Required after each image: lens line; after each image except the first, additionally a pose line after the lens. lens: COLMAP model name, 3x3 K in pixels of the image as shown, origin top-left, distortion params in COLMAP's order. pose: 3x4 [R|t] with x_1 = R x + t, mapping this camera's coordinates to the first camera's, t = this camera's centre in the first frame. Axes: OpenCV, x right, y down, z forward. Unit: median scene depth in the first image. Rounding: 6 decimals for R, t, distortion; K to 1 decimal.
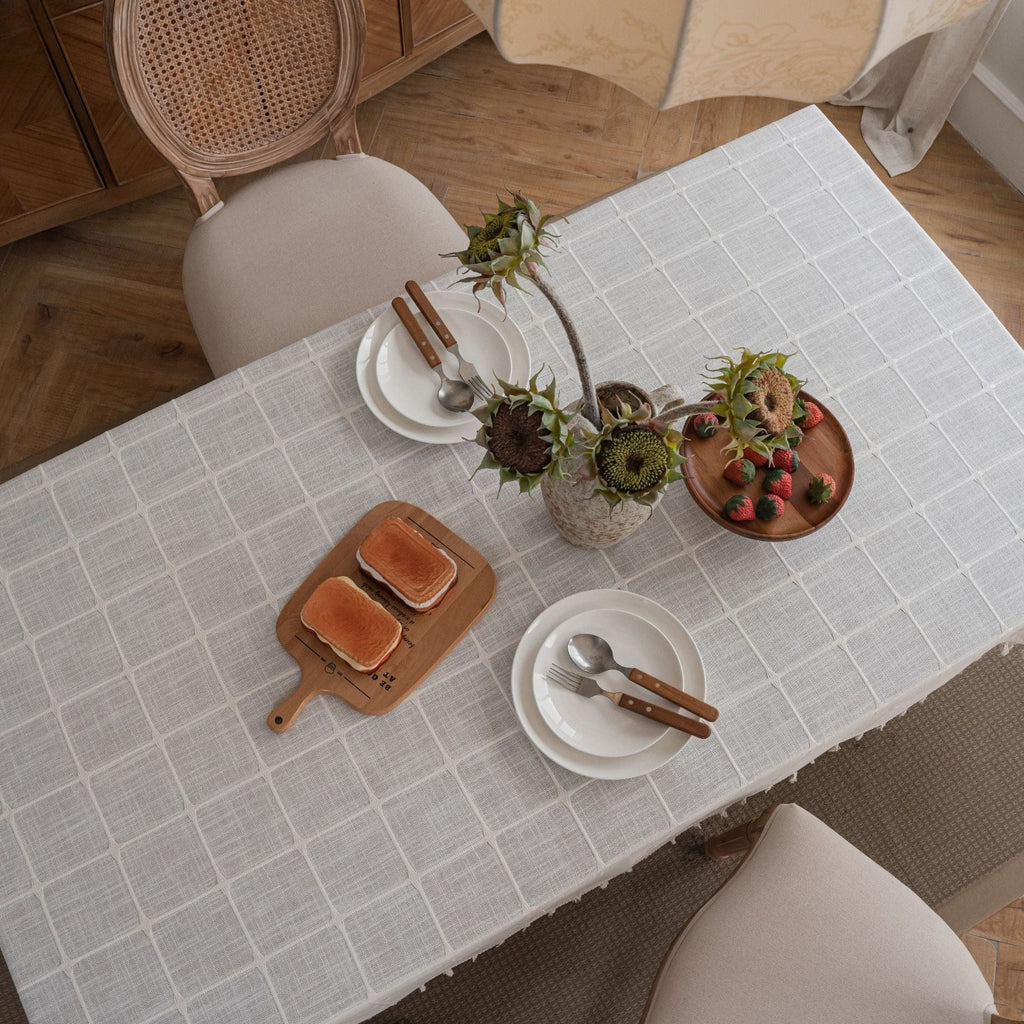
lens RADIAL K [[1148.4, 0, 427.8], [0, 1148.4, 547.7], [0, 0, 1]] dist [-0.110285, 0.000000]
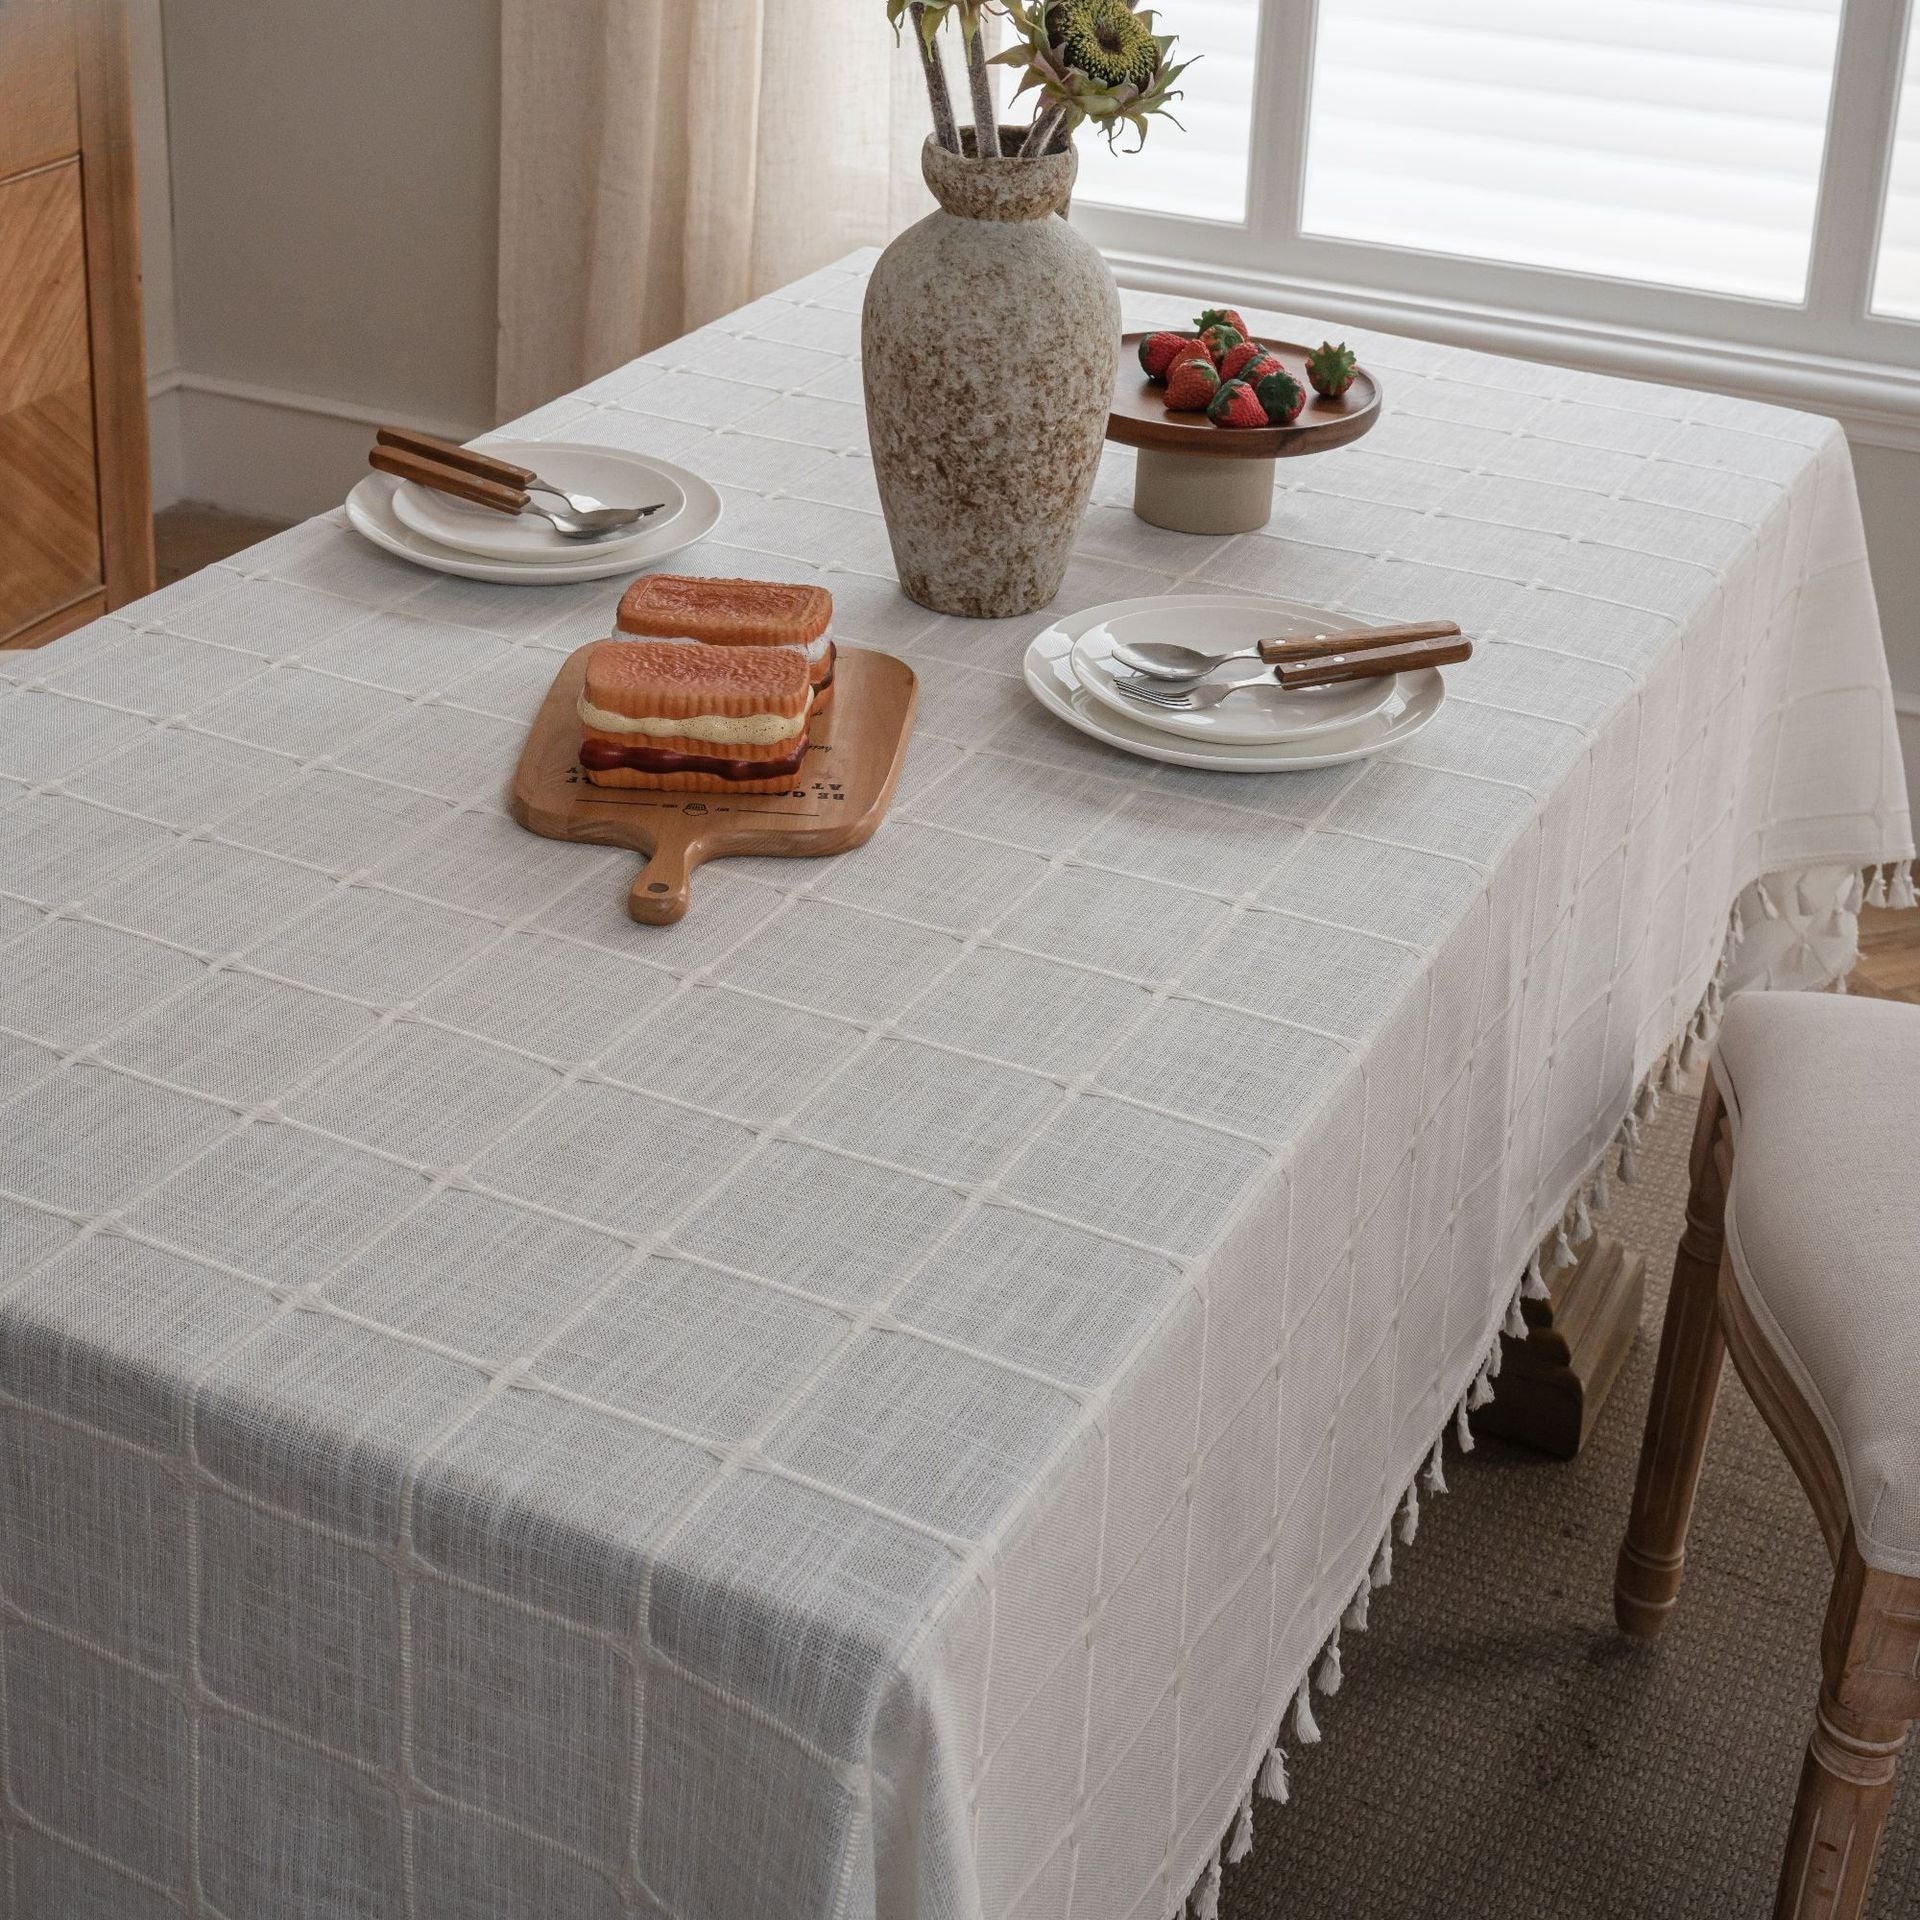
lens RADIAL K [[3288.1, 0, 939.8], [0, 3288.1, 950.7], [0, 0, 1]] dist [-0.303346, 0.000000]
pose [[0.809825, -0.224276, 0.542111, -0.638145], [0.522868, 0.694991, -0.493555, 0.737696], [-0.266070, 0.683145, 0.680088, 0.198187]]
